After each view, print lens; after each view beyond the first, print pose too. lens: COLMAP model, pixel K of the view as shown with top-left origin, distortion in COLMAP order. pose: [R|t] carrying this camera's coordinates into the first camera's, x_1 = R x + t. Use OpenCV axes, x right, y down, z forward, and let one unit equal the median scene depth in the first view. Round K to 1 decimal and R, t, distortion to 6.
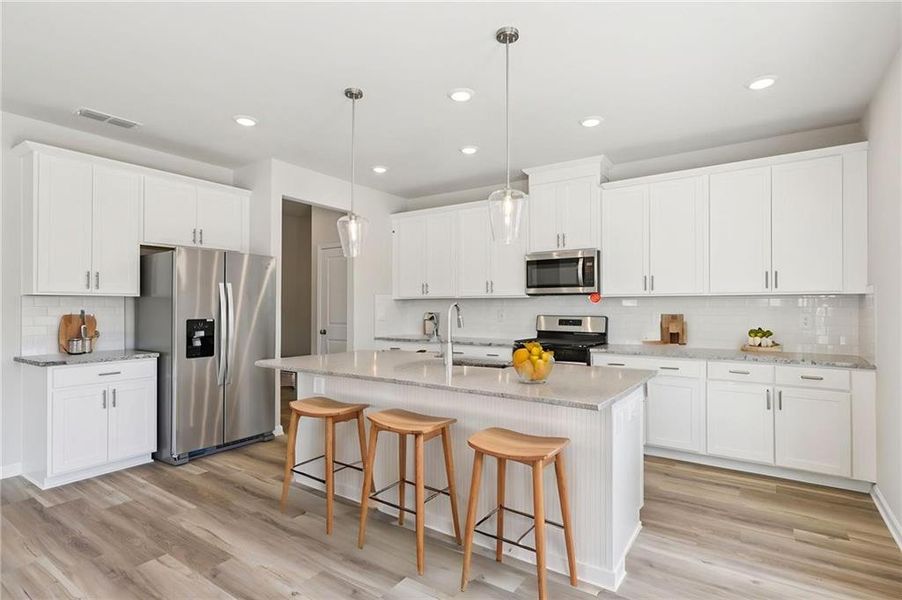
lens RADIAL K [[453.3, 0, 447.5], [0, 453.3, 305.5], [0, 0, 1]] dist [0.002574, 0.000501]
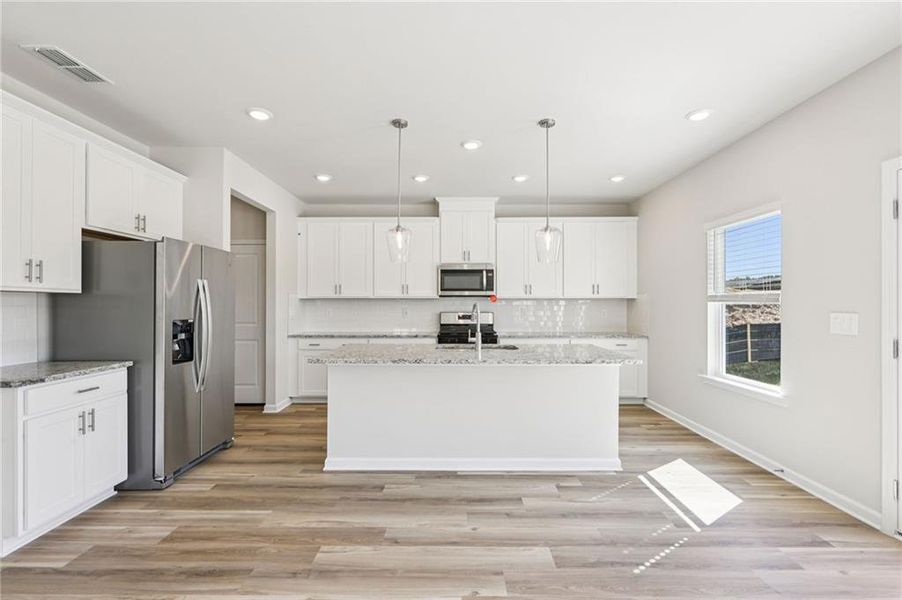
lens RADIAL K [[402.3, 0, 453.2], [0, 402.3, 305.9], [0, 0, 1]] dist [0.001616, 0.000306]
pose [[0.827050, -0.001287, 0.562127, -0.536984], [-0.000494, 0.999995, 0.003017, 0.000238], [-0.562128, -0.002773, 0.827046, 0.049119]]
